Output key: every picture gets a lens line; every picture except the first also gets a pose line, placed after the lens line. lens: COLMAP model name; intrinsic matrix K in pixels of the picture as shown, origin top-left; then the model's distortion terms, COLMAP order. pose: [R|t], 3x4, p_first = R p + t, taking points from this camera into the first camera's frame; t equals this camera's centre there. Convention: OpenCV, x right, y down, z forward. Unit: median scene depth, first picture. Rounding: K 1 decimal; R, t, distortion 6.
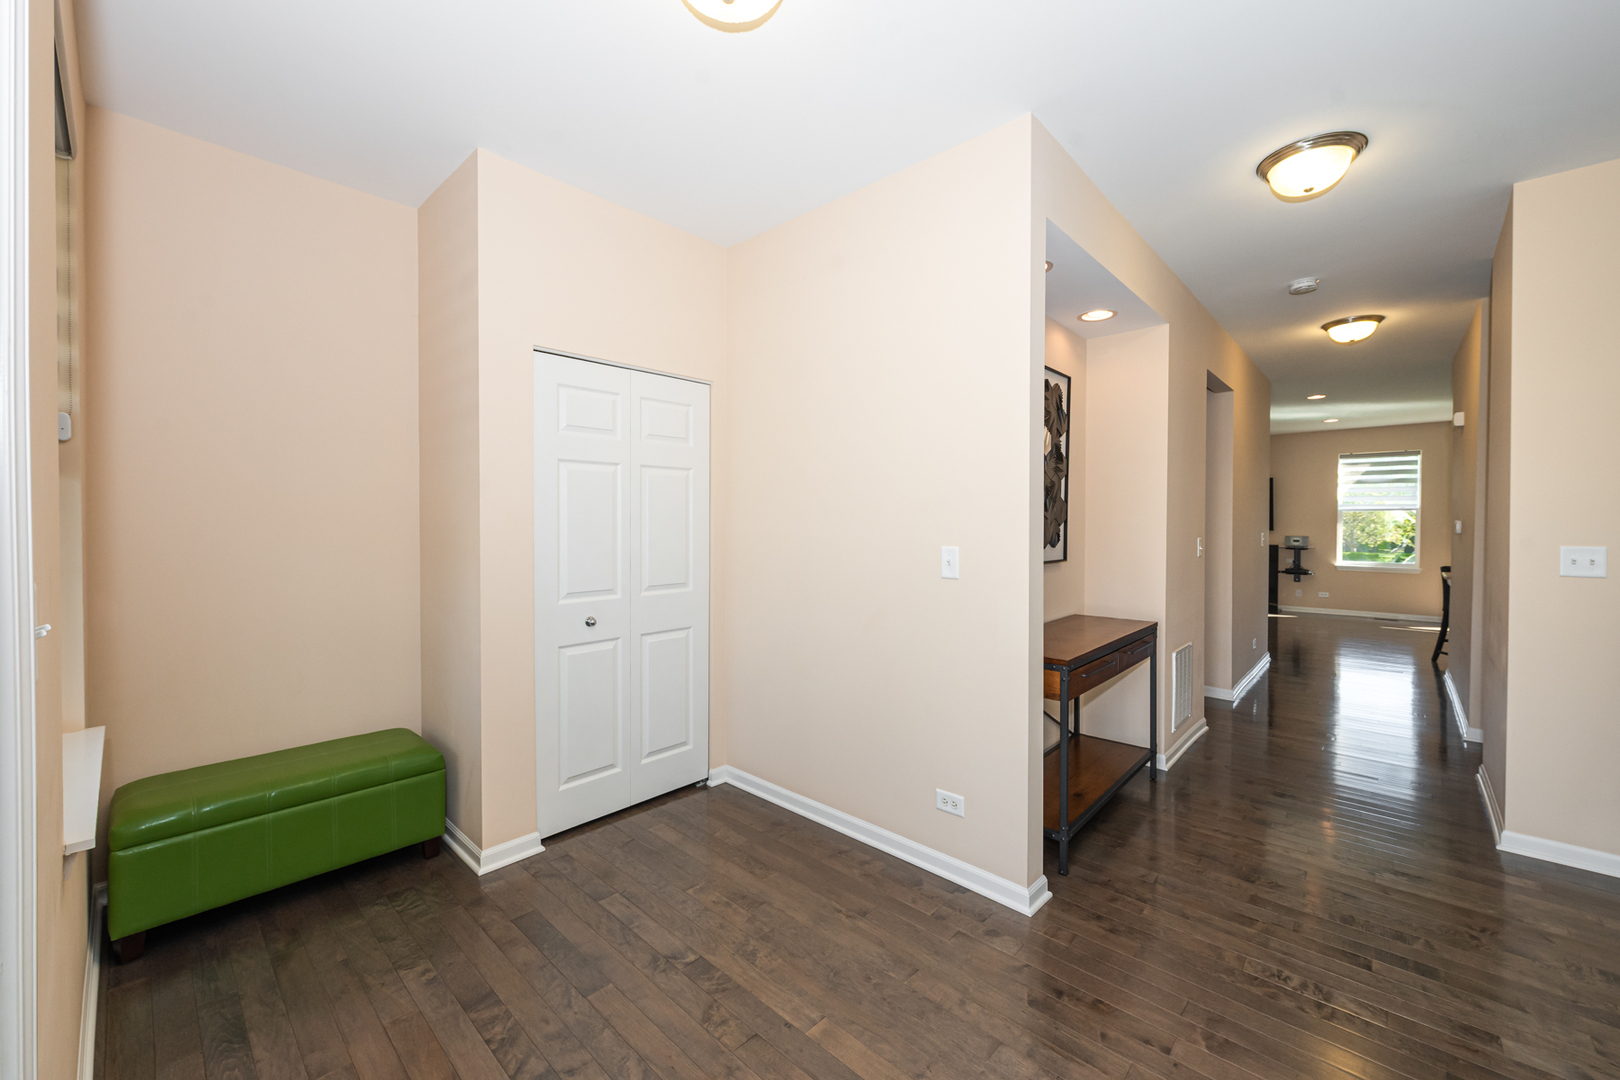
lens RADIAL K [[650.5, 0, 809.2], [0, 650.5, 528.0], [0, 0, 1]] dist [0.001596, 0.000073]
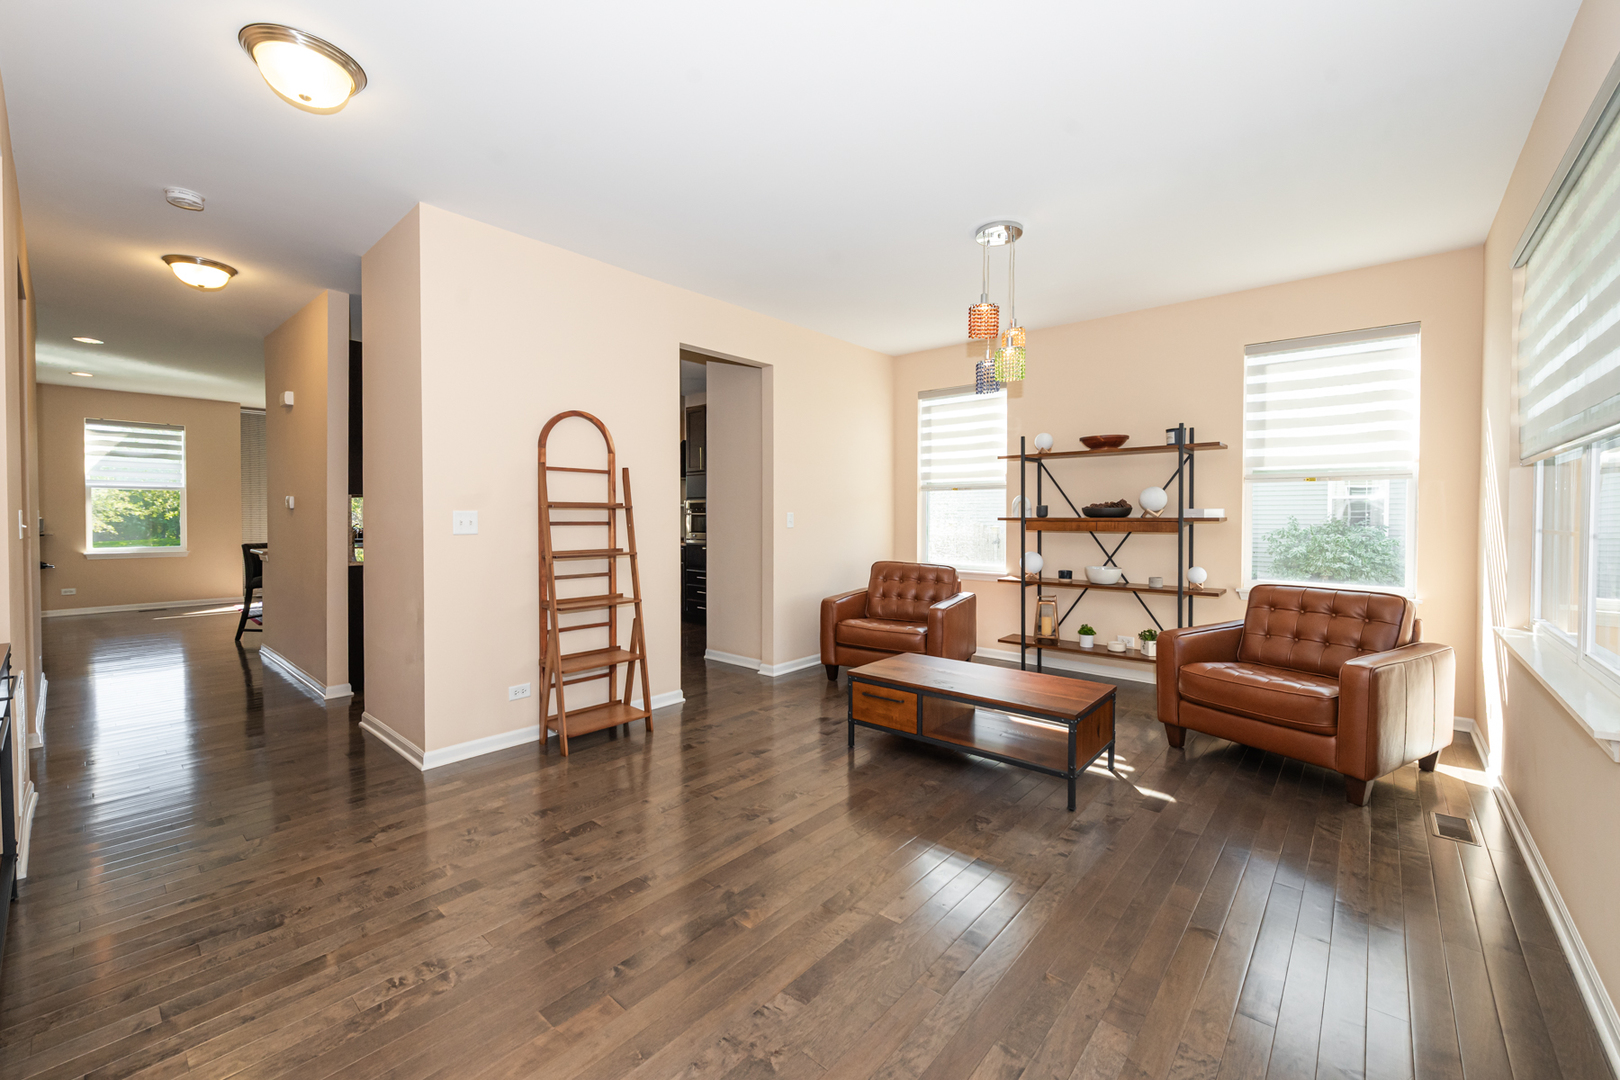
lens RADIAL K [[650.5, 0, 810.0], [0, 650.5, 532.0], [0, 0, 1]] dist [0.001596, 0.000073]
pose [[-0.023492, -0.030513, 0.999258, -0.084803], [0.005421, 0.999516, 0.030648, 0.024082], [-0.999709, 0.006137, -0.023316, 0.238463]]
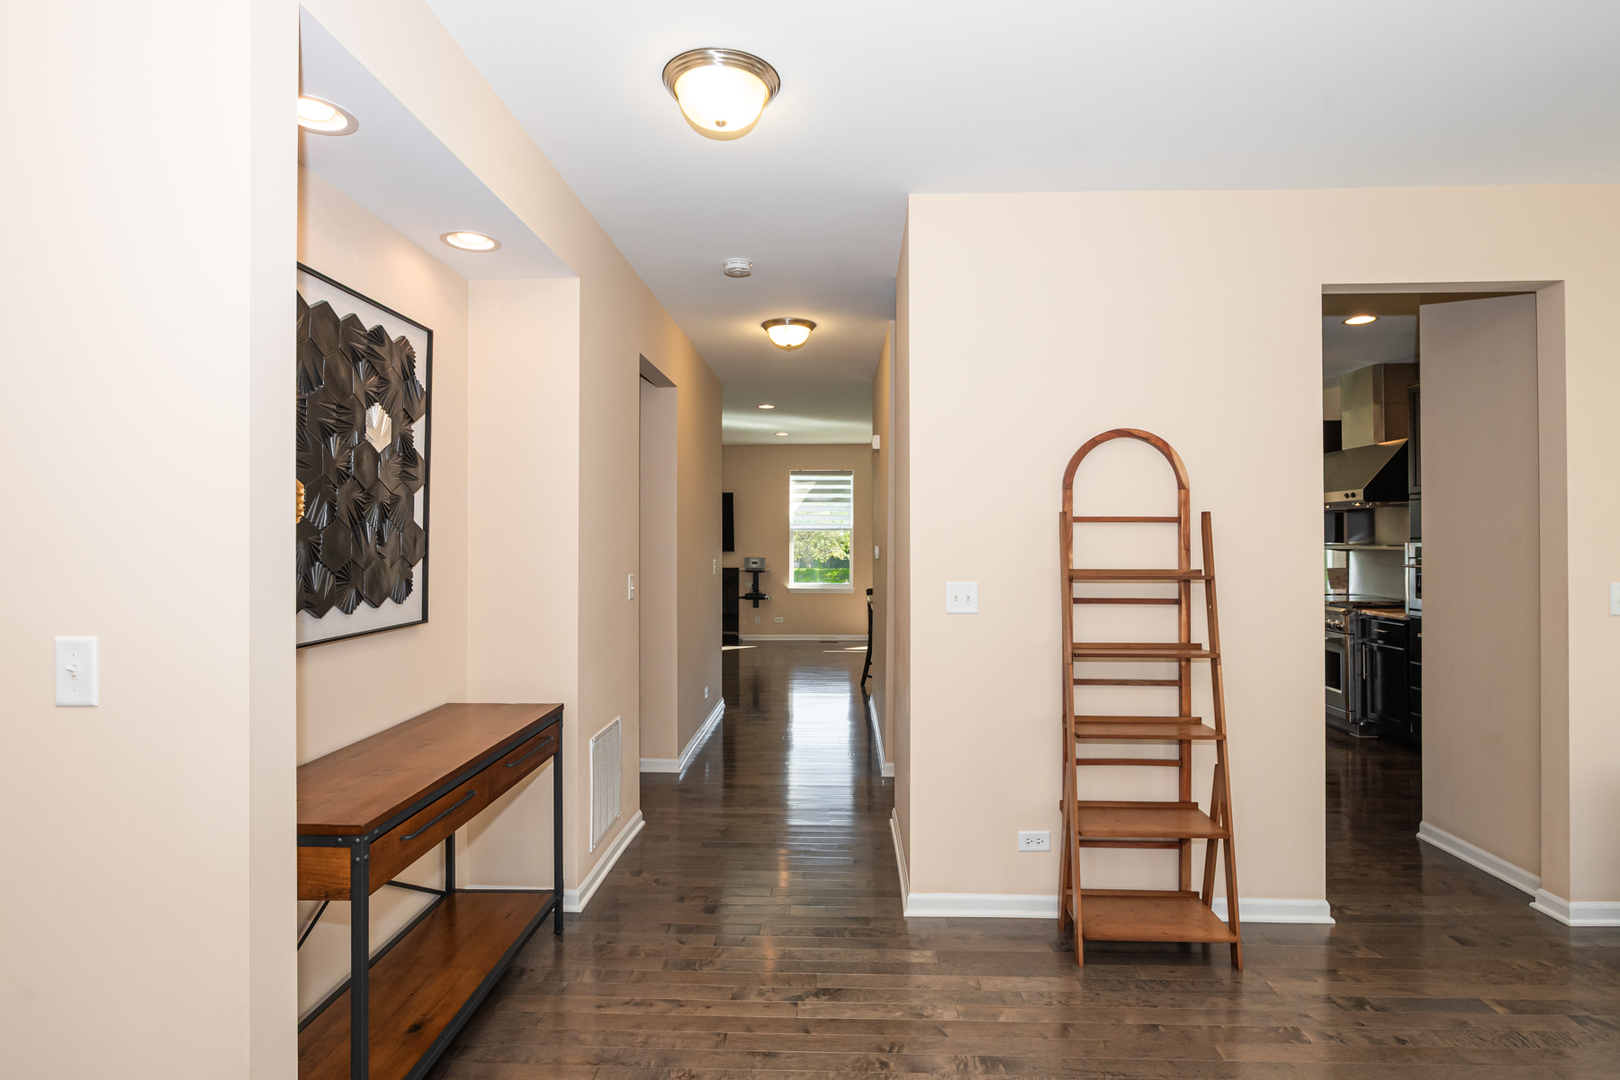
lens RADIAL K [[822.2, 0, 824.3], [0, 822.2, 533.2], [0, 0, 1]] dist [0.002934, 0.000067]
pose [[0.757375, -0.000124, 0.652980, 0.159937], [0.008332, 0.999920, -0.009474, -0.023509], [-0.652927, 0.012615, 0.757316, 0.142371]]
